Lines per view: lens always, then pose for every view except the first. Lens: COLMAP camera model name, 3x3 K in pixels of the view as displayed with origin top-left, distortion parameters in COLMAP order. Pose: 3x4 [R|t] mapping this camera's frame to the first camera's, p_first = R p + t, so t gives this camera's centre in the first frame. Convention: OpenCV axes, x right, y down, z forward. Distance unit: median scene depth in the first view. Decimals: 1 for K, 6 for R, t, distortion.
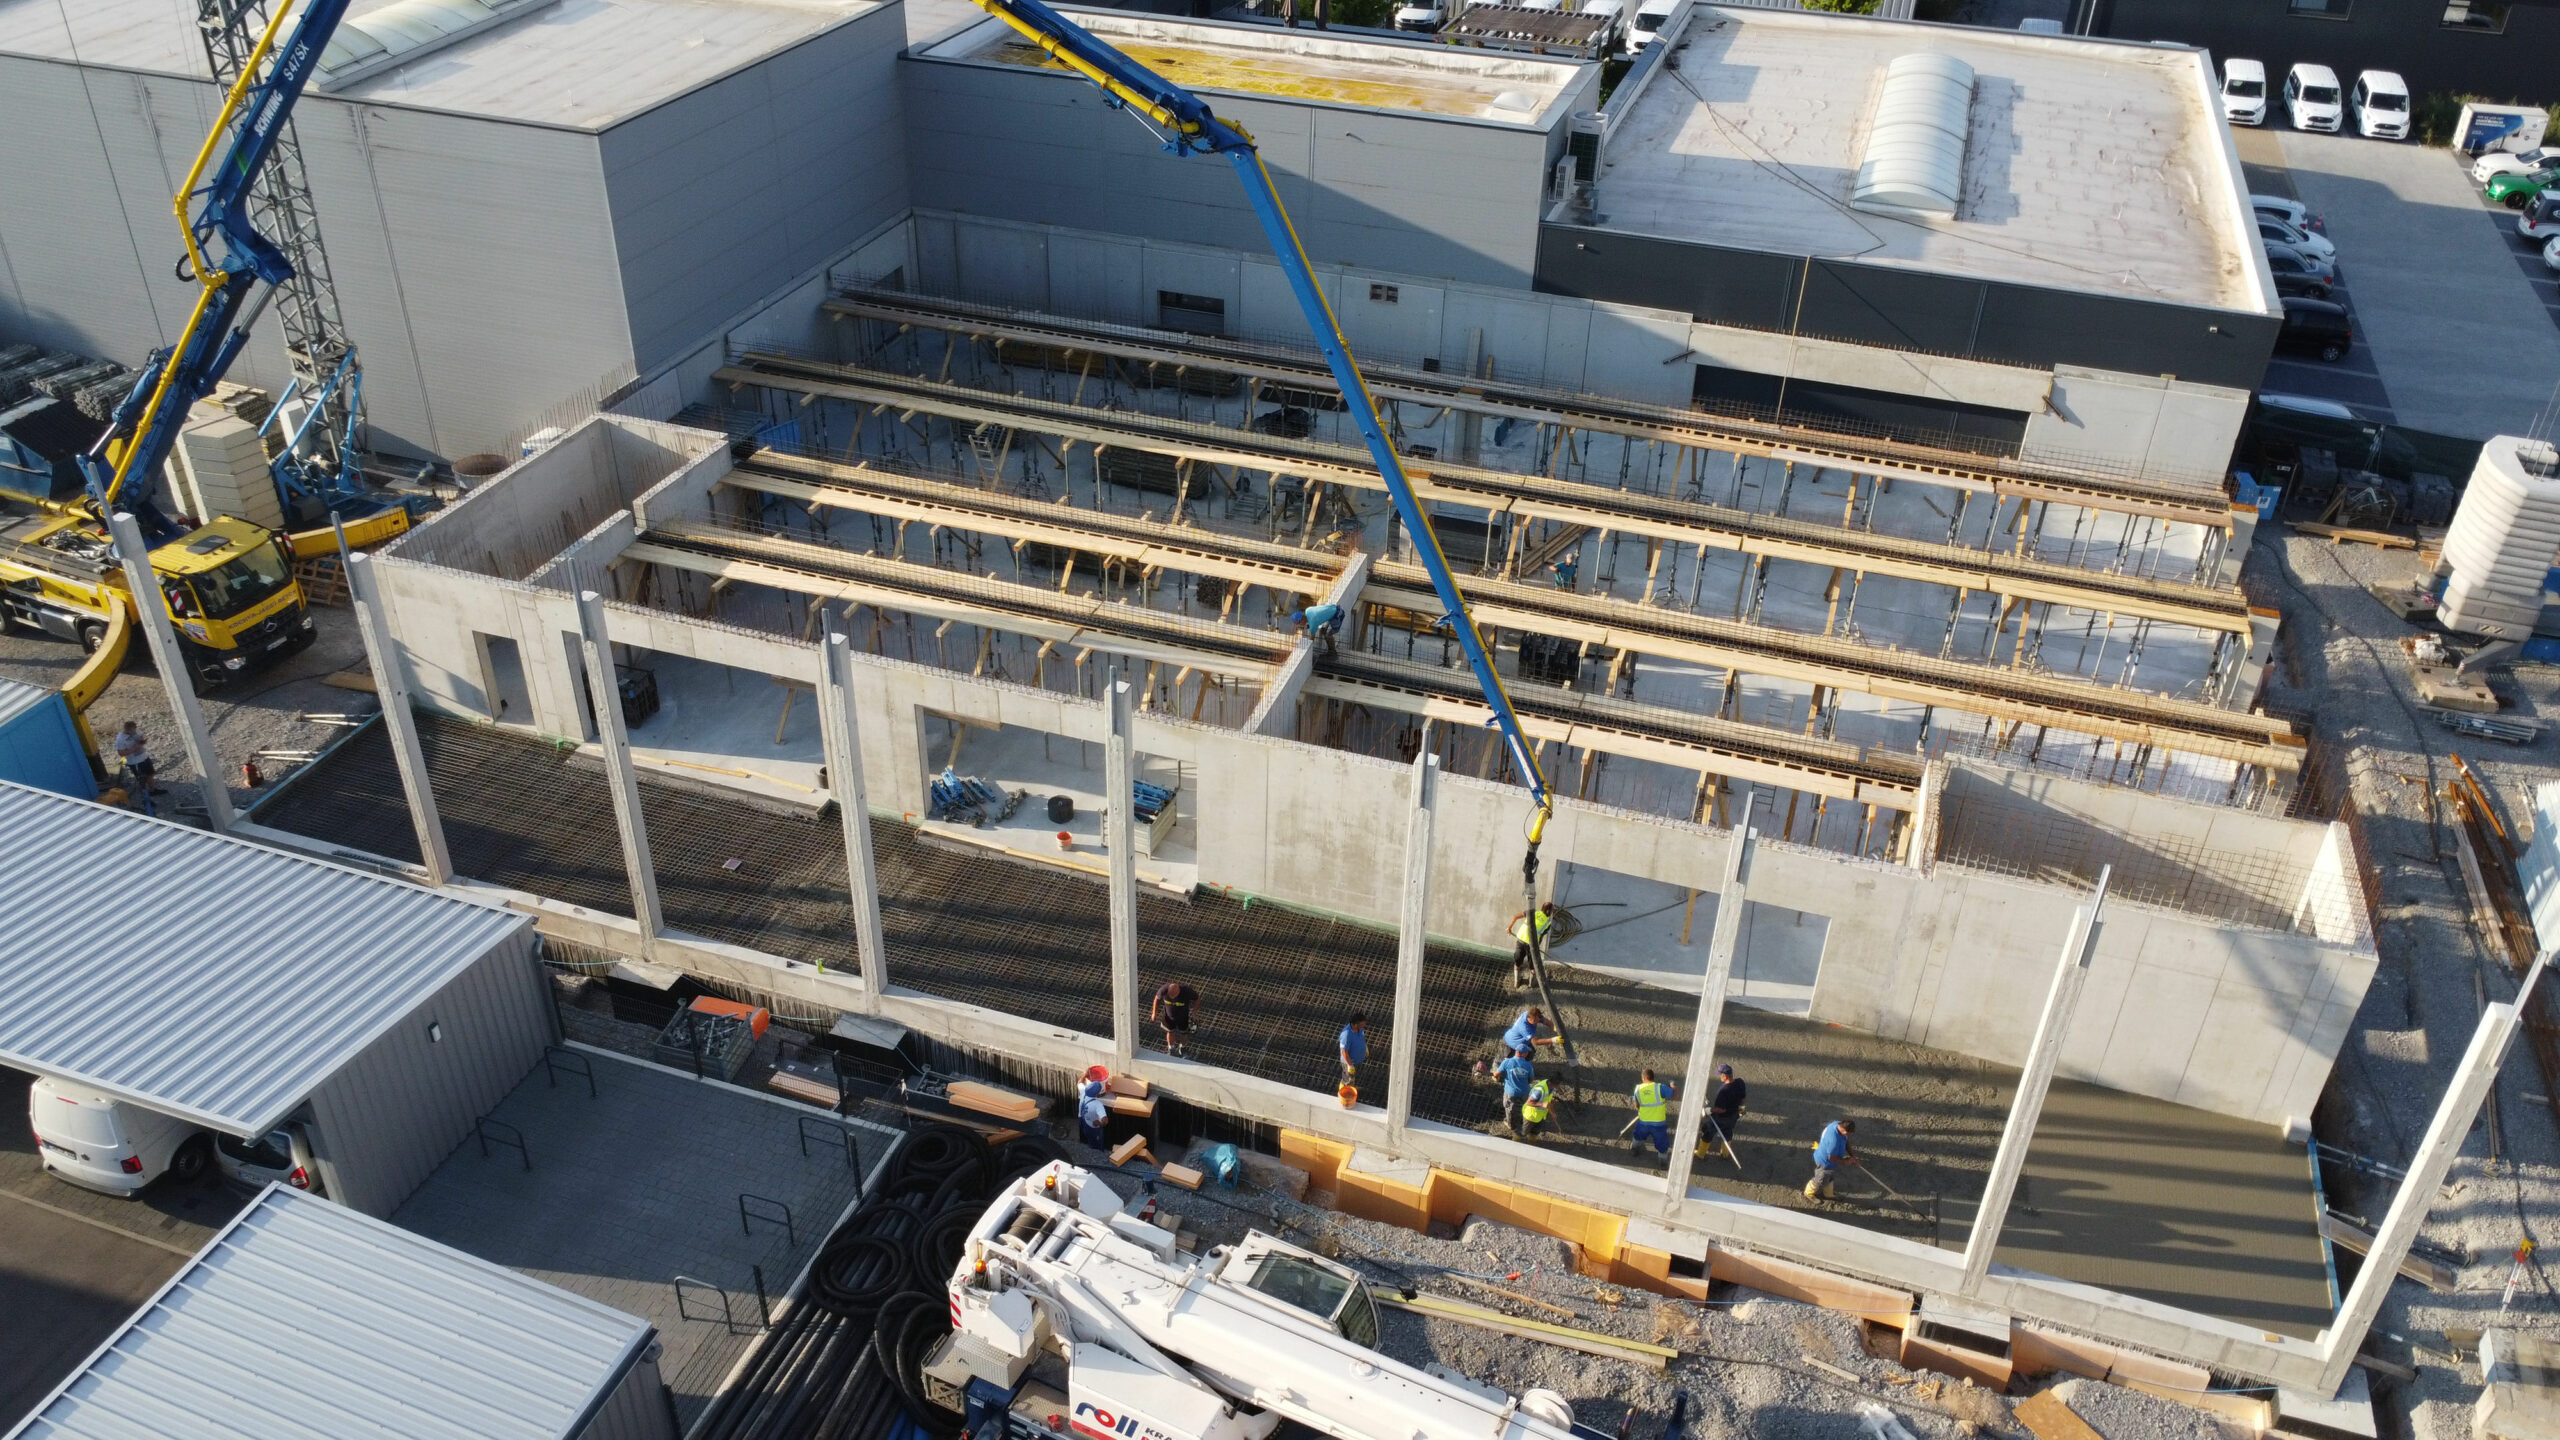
lens RADIAL K [[1937.9, 0, 1280.0], [0, 1937.9, 720.0], [0, 0, 1]] dist [0.001669, -0.007349]
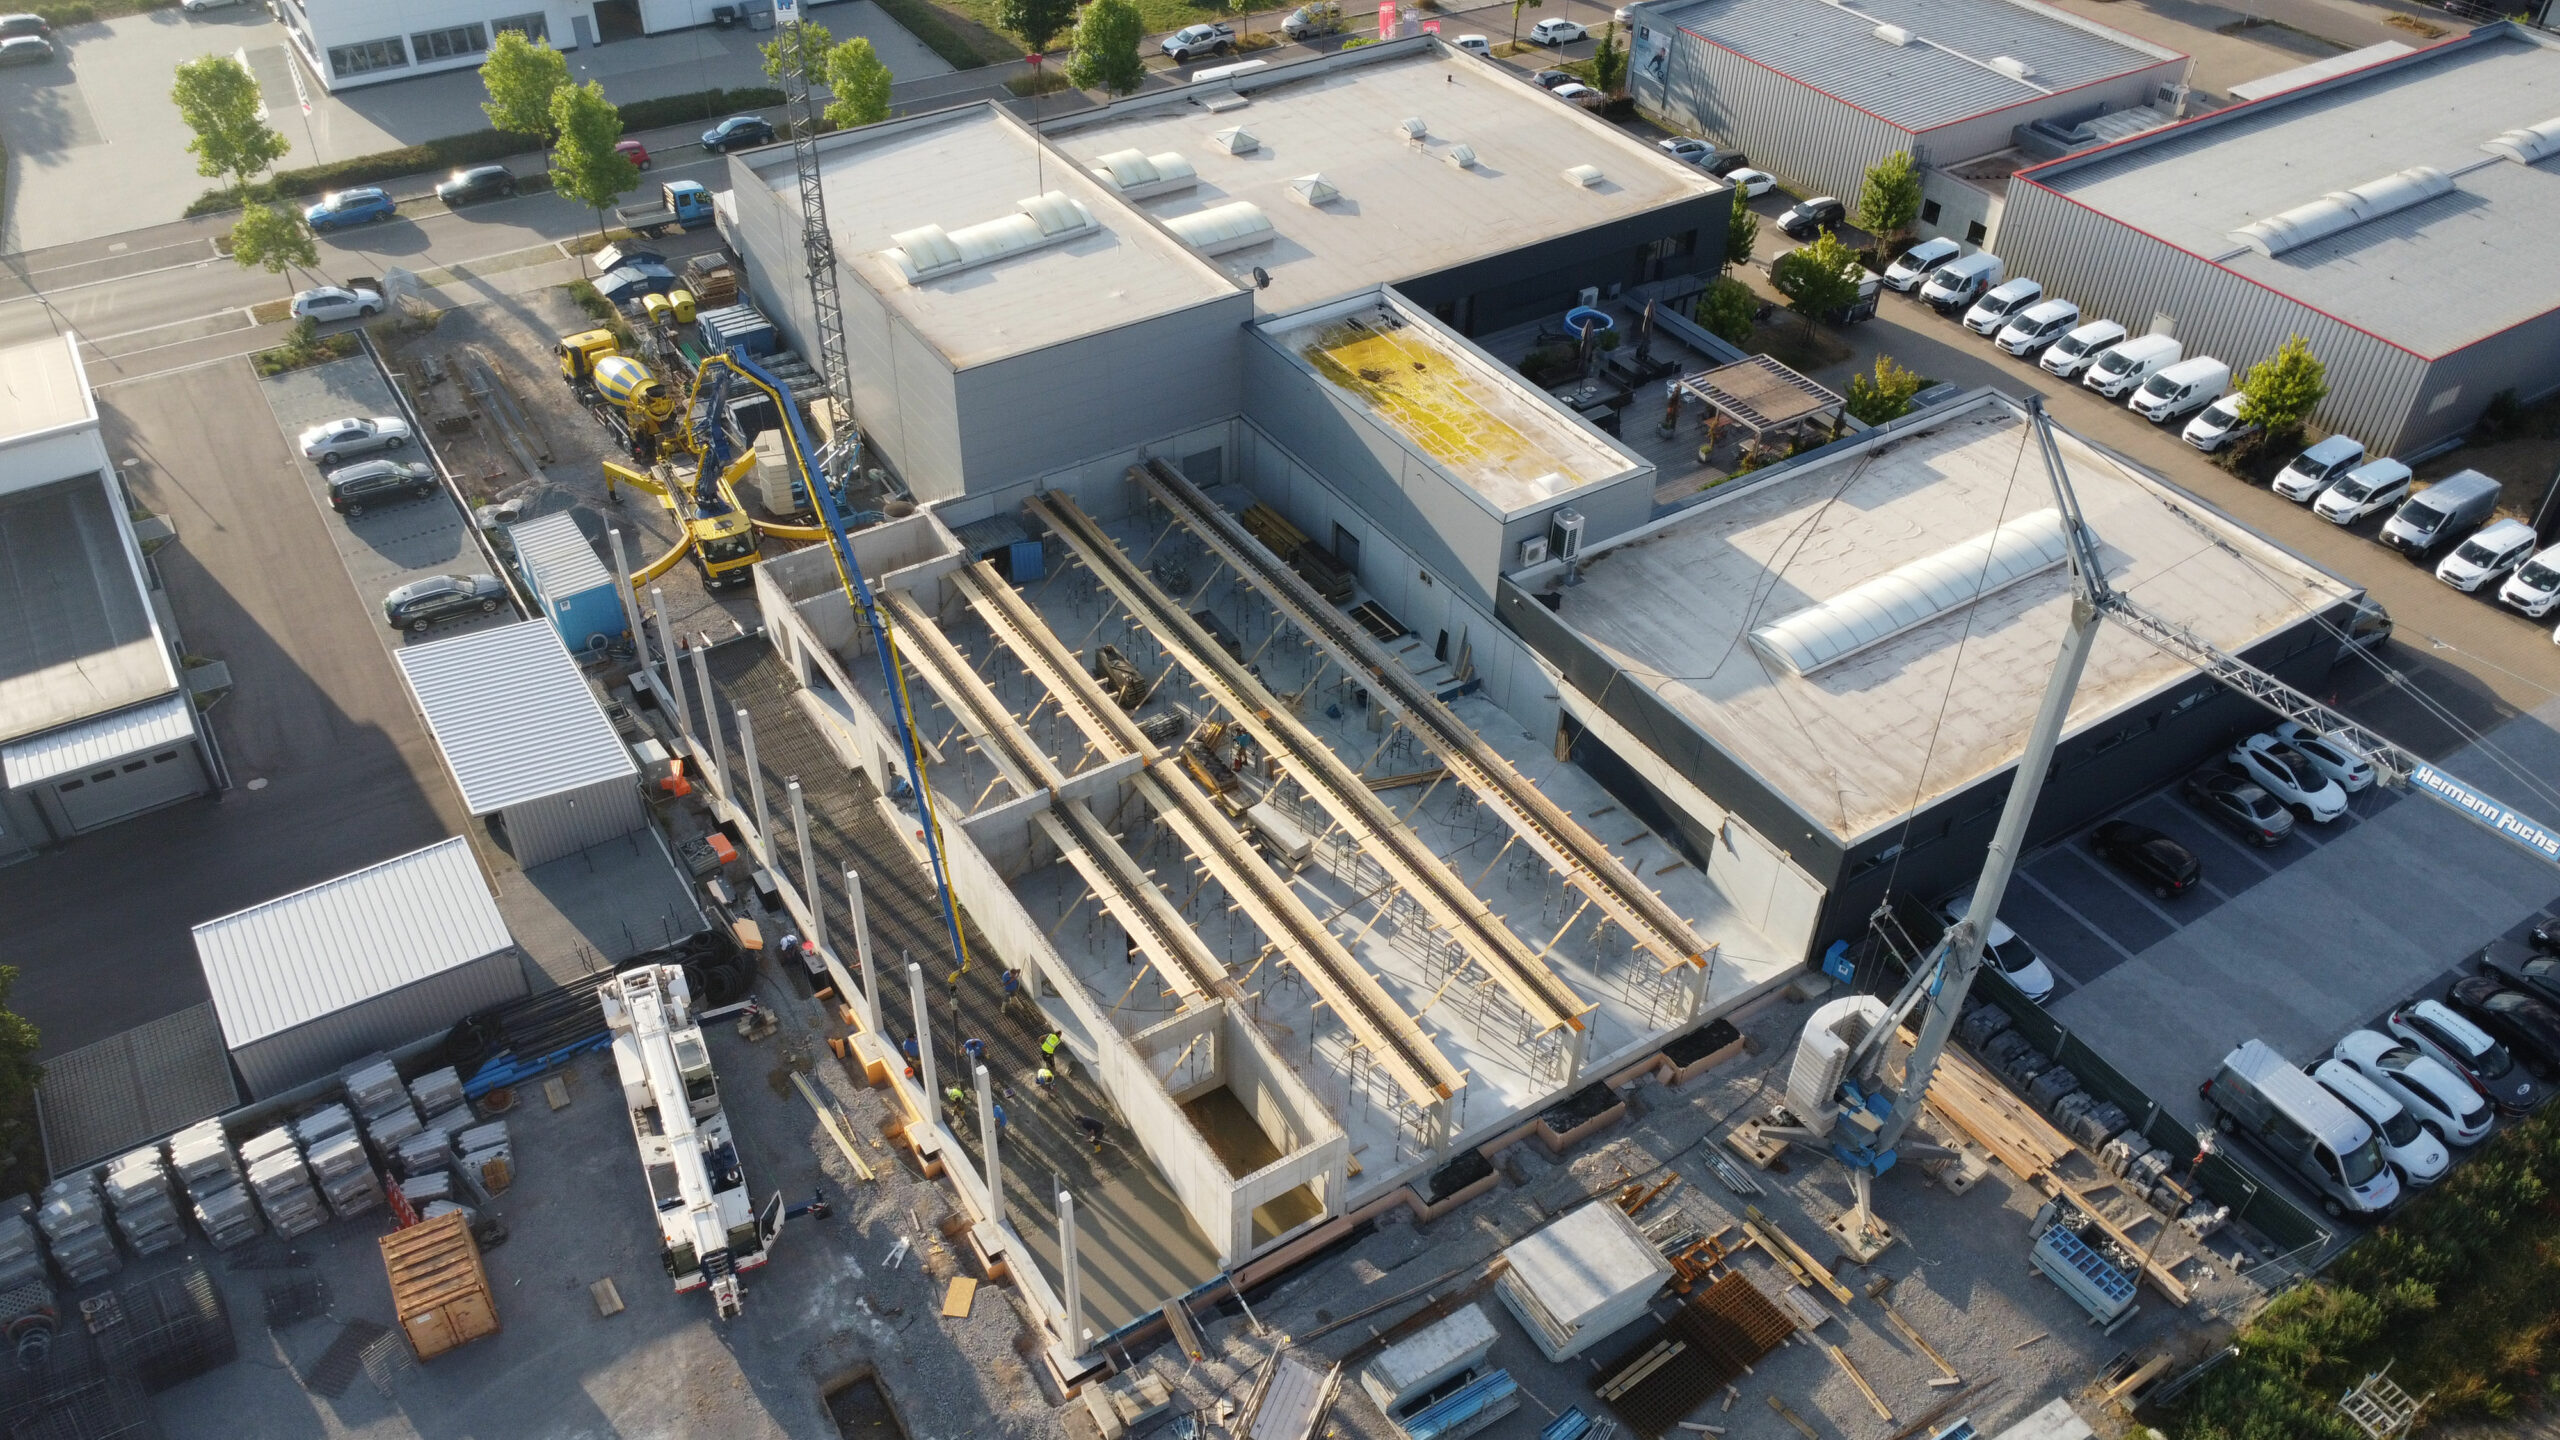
lens RADIAL K [[1937.9, 0, 1280.0], [0, 1937.9, 720.0], [0, 0, 1]] dist [0.001669, -0.007349]
pose [[0.786162, 0.381020, -0.486594, 0.793073], [-0.337329, 0.924265, 0.178728, -0.380348], [0.517841, 0.023633, 0.855151, -0.341273]]
